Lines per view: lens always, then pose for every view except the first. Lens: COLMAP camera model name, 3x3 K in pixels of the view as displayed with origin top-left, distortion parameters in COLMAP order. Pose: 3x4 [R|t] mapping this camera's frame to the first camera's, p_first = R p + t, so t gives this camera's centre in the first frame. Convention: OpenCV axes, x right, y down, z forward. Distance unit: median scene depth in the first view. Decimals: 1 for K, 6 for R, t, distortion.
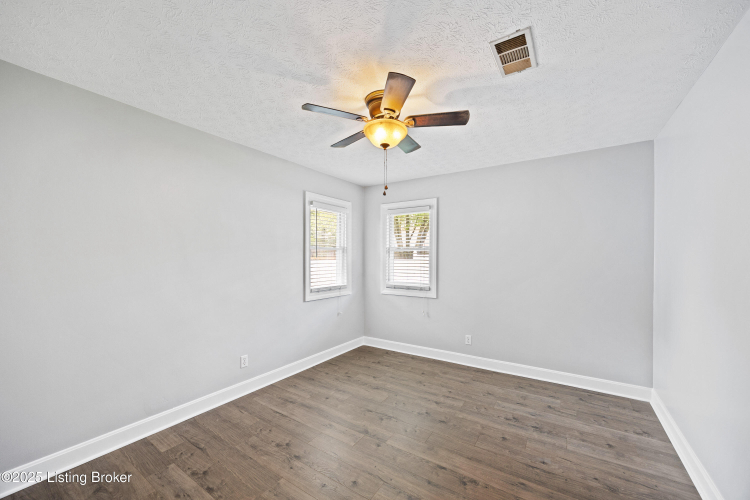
lens RADIAL K [[298.5, 0, 374.0], [0, 298.5, 260.6], [0, 0, 1]] dist [0.047246, 0.000002]
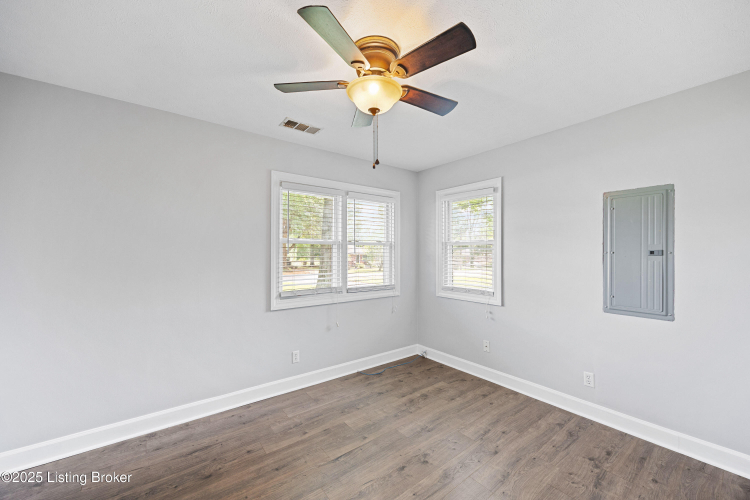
lens RADIAL K [[288.7, 0, 374.6], [0, 288.7, 253.2], [0, 0, 1]] dist [-0.001136, -0.000181]
pose [[0.948241, 0.002579, -0.317540, 0.143176], [-0.006111, 0.999930, -0.010125, -0.003826], [0.317491, 0.011541, 0.948191, 0.198538]]
